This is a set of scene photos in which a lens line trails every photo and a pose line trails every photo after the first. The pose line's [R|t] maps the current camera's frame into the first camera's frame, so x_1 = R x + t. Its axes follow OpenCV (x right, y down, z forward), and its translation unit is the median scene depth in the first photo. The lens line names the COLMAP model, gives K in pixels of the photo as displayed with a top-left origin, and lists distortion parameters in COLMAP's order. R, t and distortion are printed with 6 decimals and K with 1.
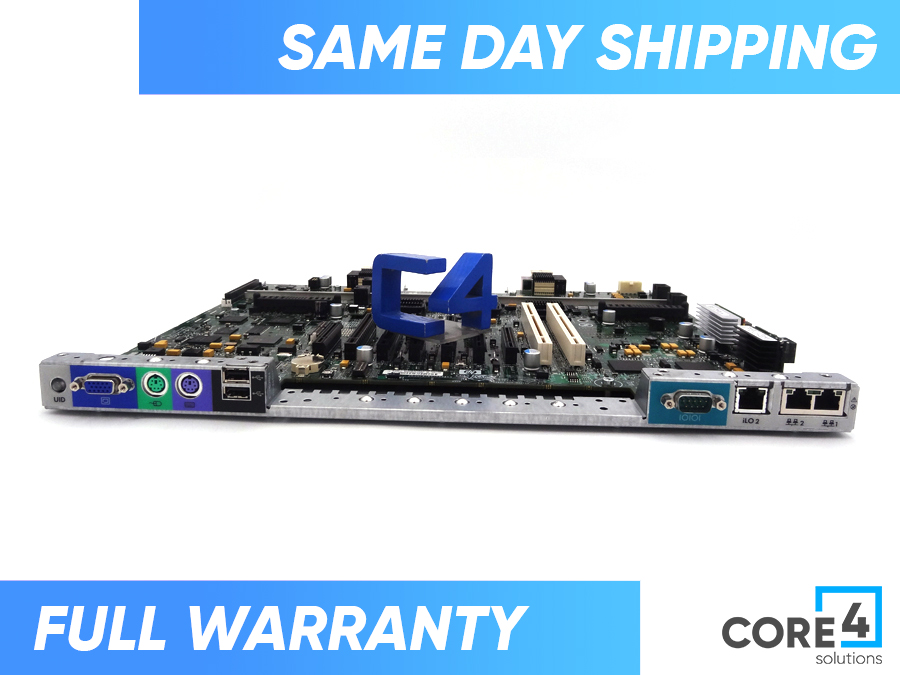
lens RADIAL K [[638.1, 0, 449.4], [0, 638.1, 265.2], [0, 0, 1]] dist [-0.019977, 0.019791]
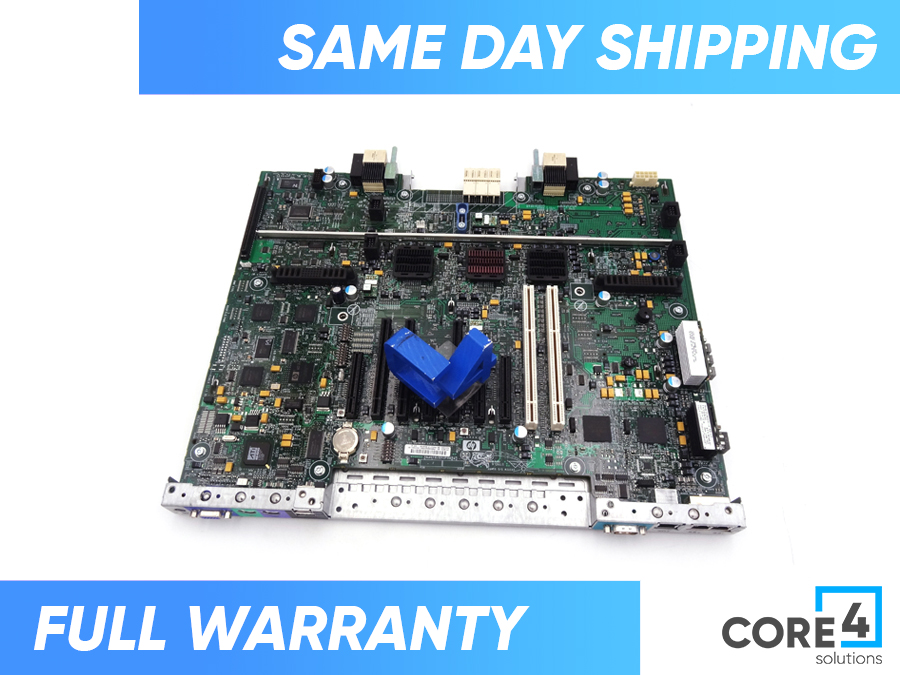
lens RADIAL K [[638.1, 0, 446.3], [0, 638.1, 333.4], [0, 0, 1]] dist [-0.019977, 0.019791]
pose [[0.999239, -0.009862, -0.037742, 0.038565], [0.035754, 0.618464, 0.784999, -1.163691], [0.015600, -0.785751, 0.618346, 0.442506]]
